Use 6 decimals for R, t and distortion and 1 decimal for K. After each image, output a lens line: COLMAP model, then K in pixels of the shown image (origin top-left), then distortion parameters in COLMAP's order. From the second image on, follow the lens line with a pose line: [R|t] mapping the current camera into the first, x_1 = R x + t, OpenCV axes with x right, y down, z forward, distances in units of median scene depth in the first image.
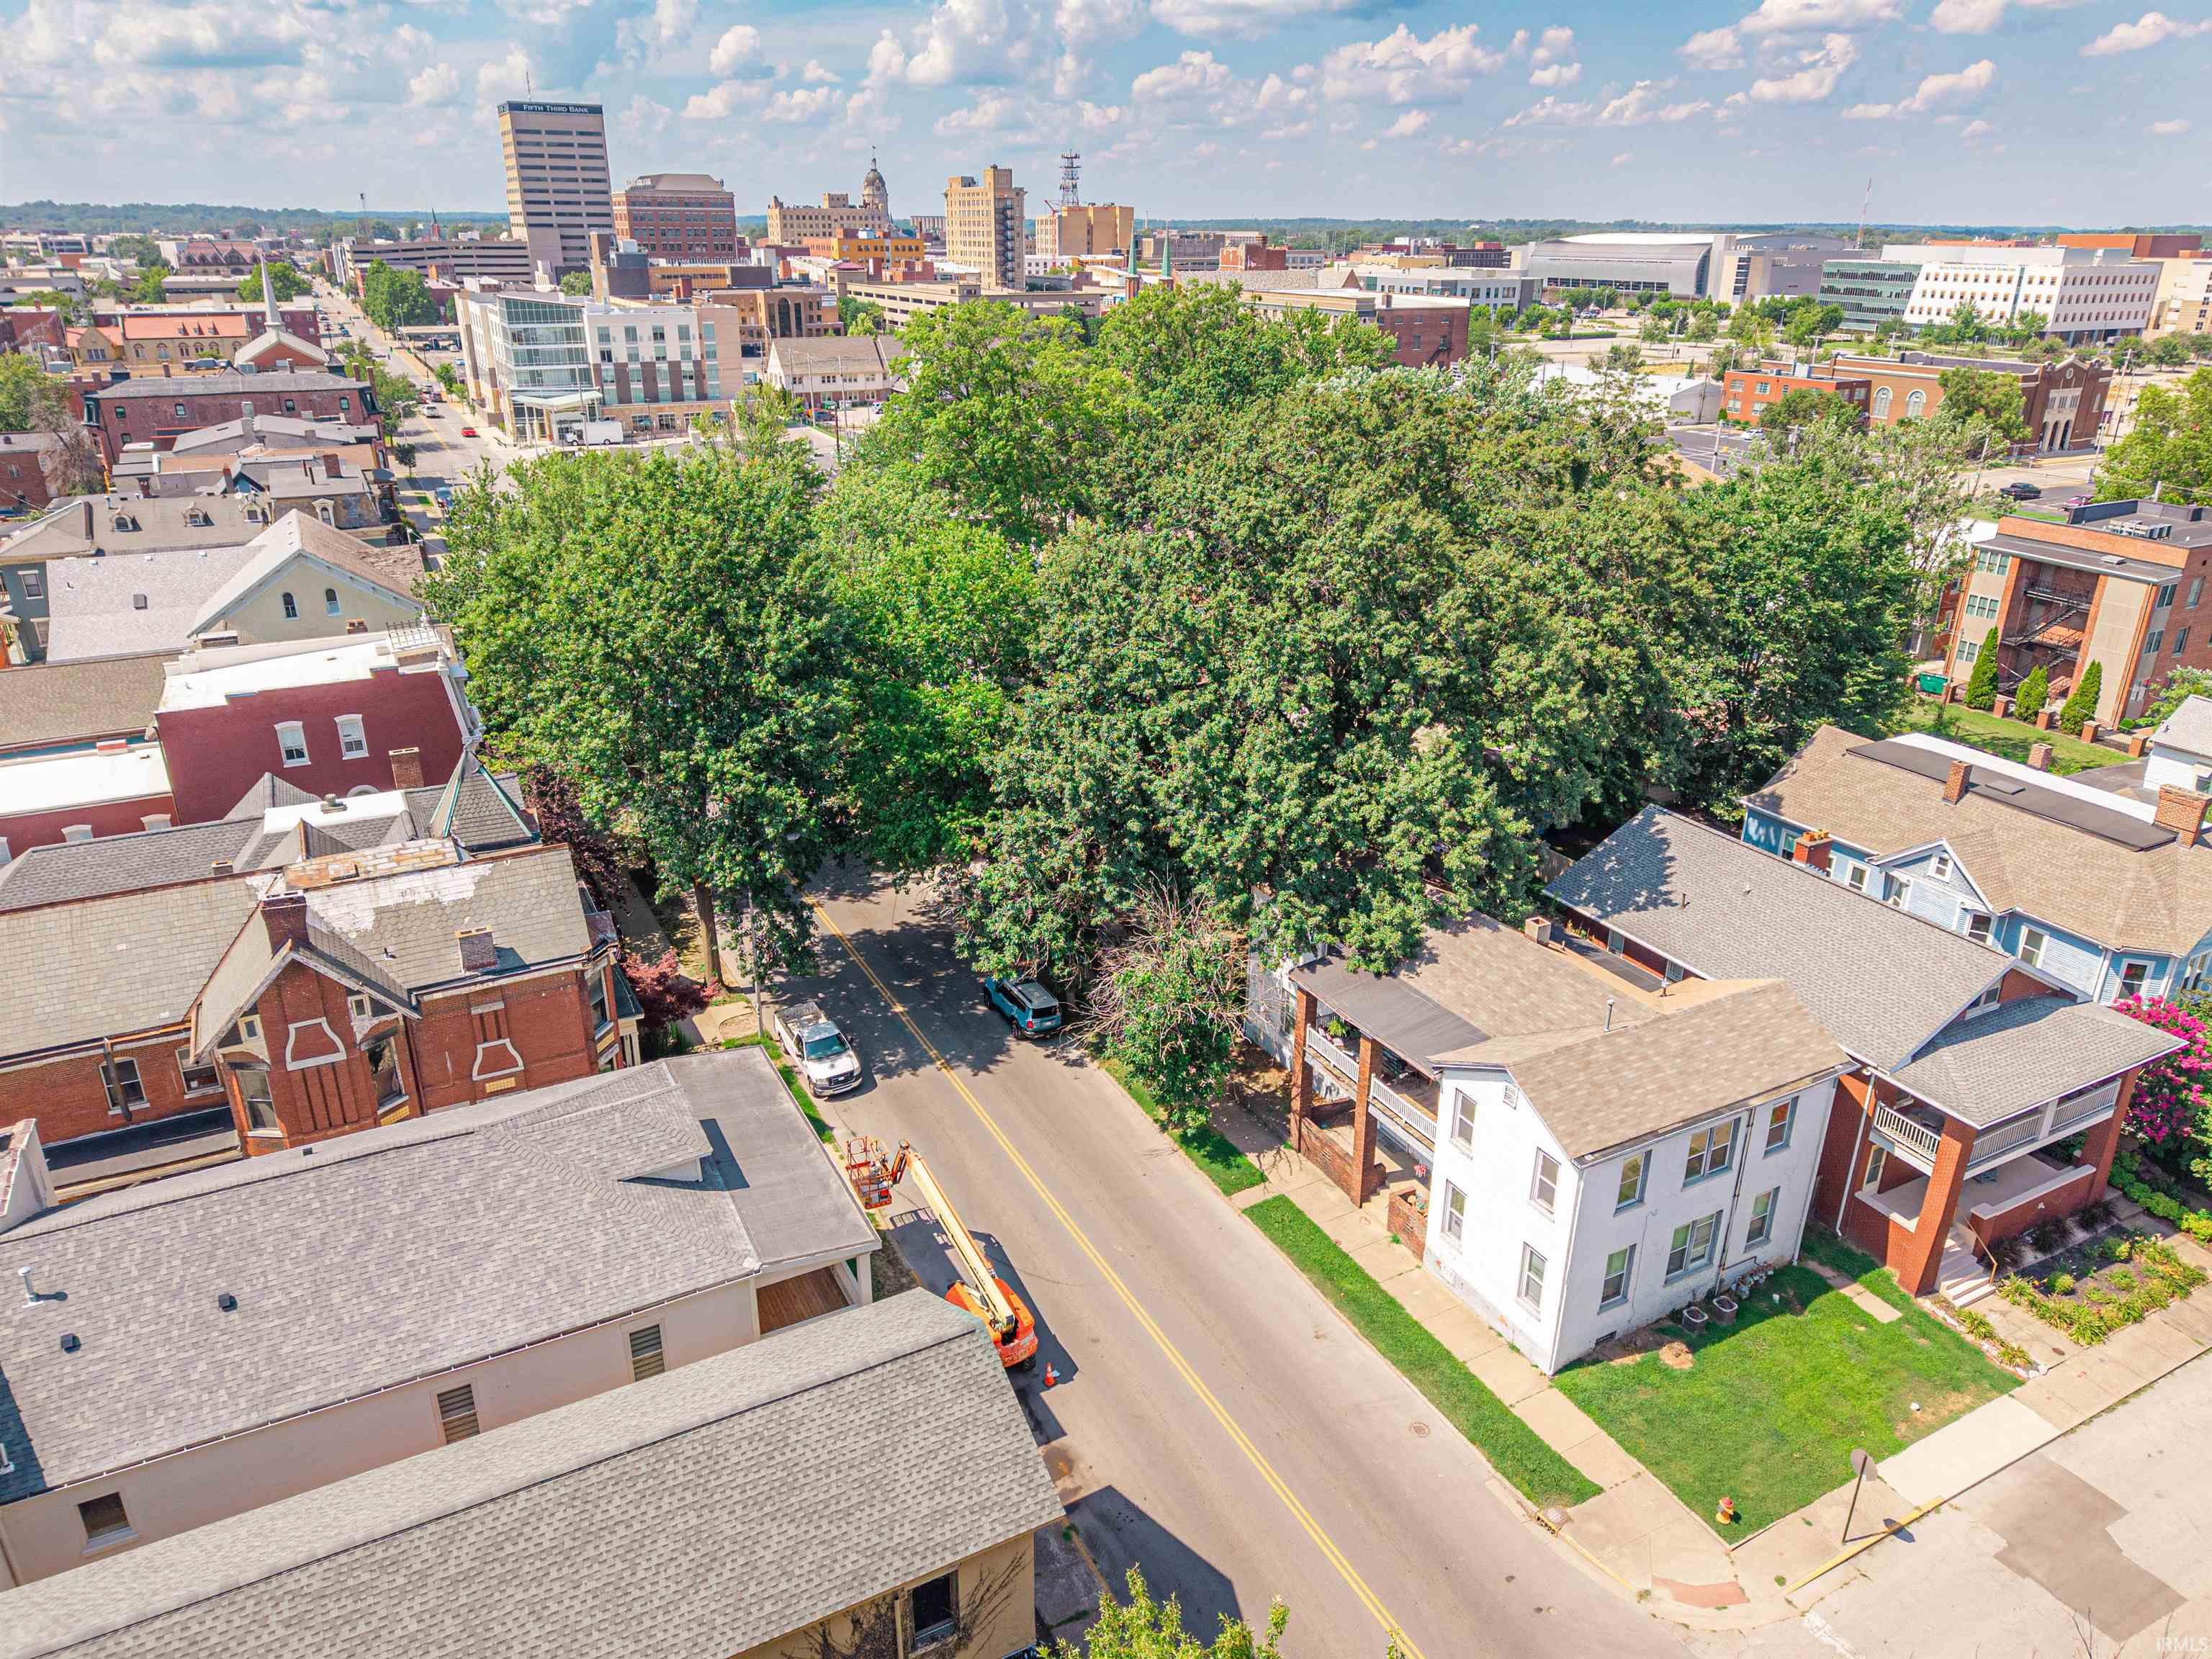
lens RADIAL K [[1472.2, 0, 1106.0], [0, 1472.2, 829.5], [0, 0, 1]] dist [0.019466, -0.015041]
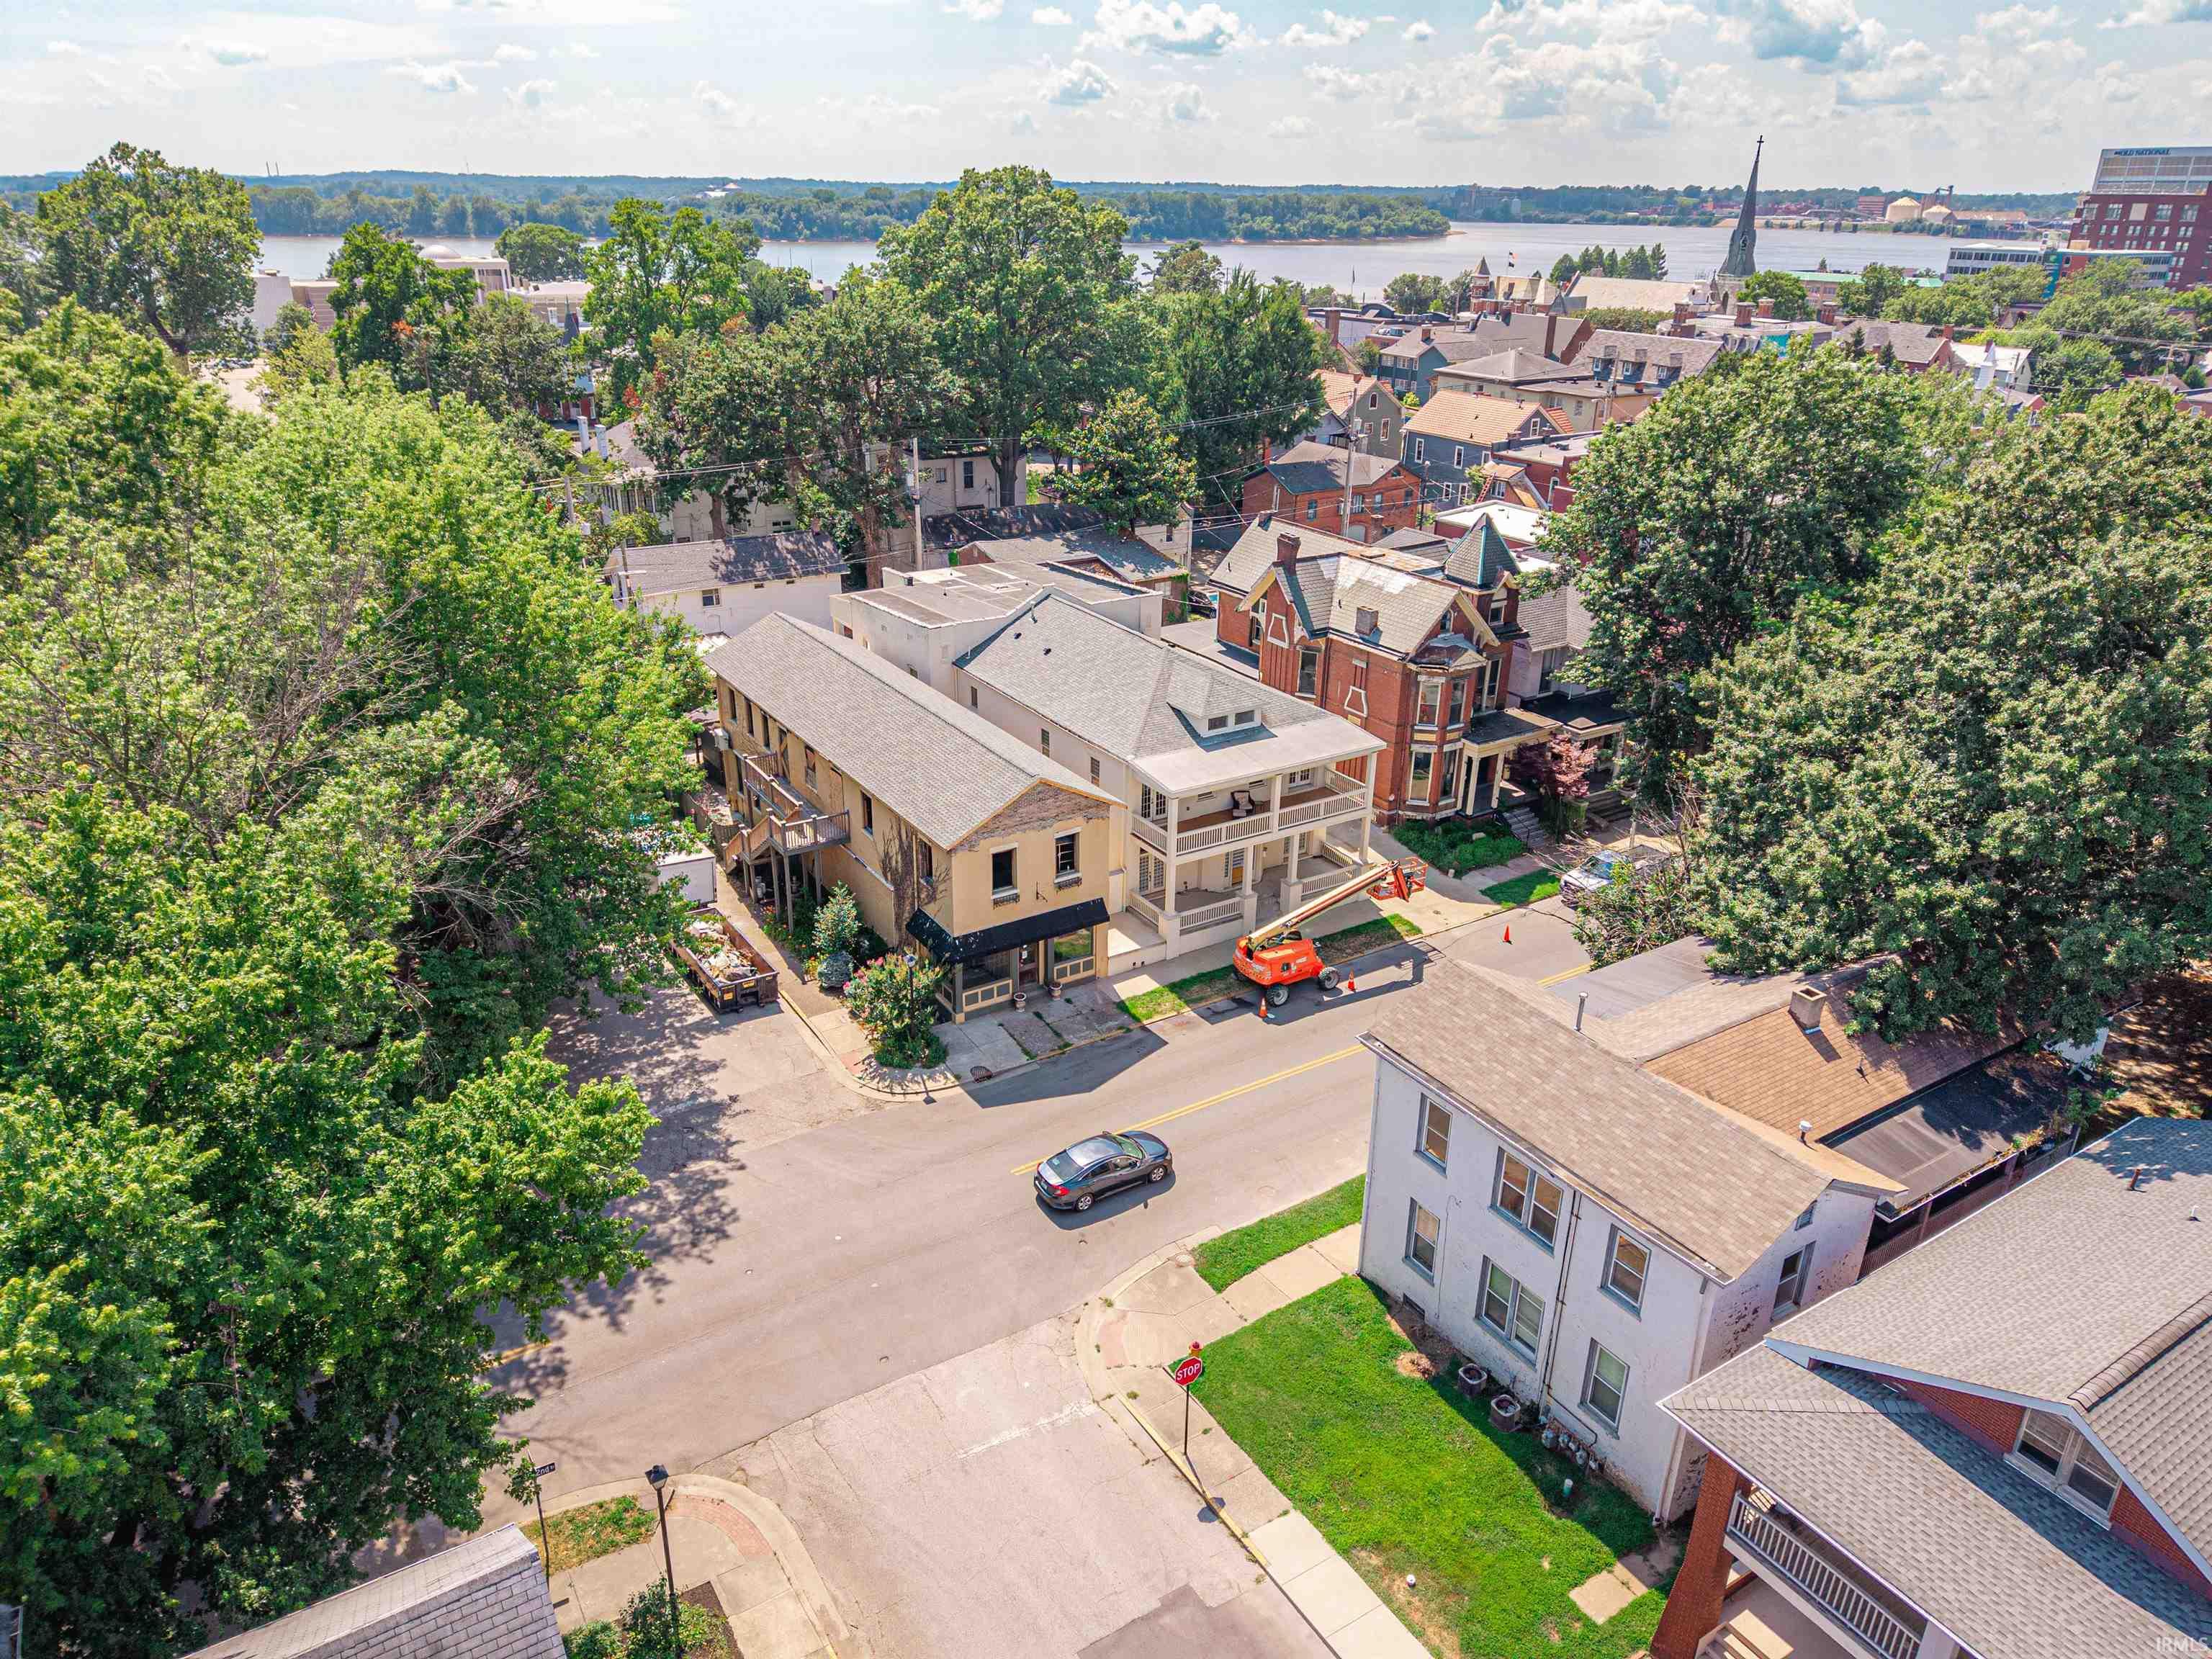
lens RADIAL K [[1472.2, 0, 1106.0], [0, 1472.2, 829.5], [0, 0, 1]] dist [0.019466, -0.015041]
pose [[0.072922, 0.387177, -0.919117, 0.853442], [-0.388113, 0.859944, 0.331458, -0.110087], [0.918722, 0.332551, 0.212977, 0.438295]]
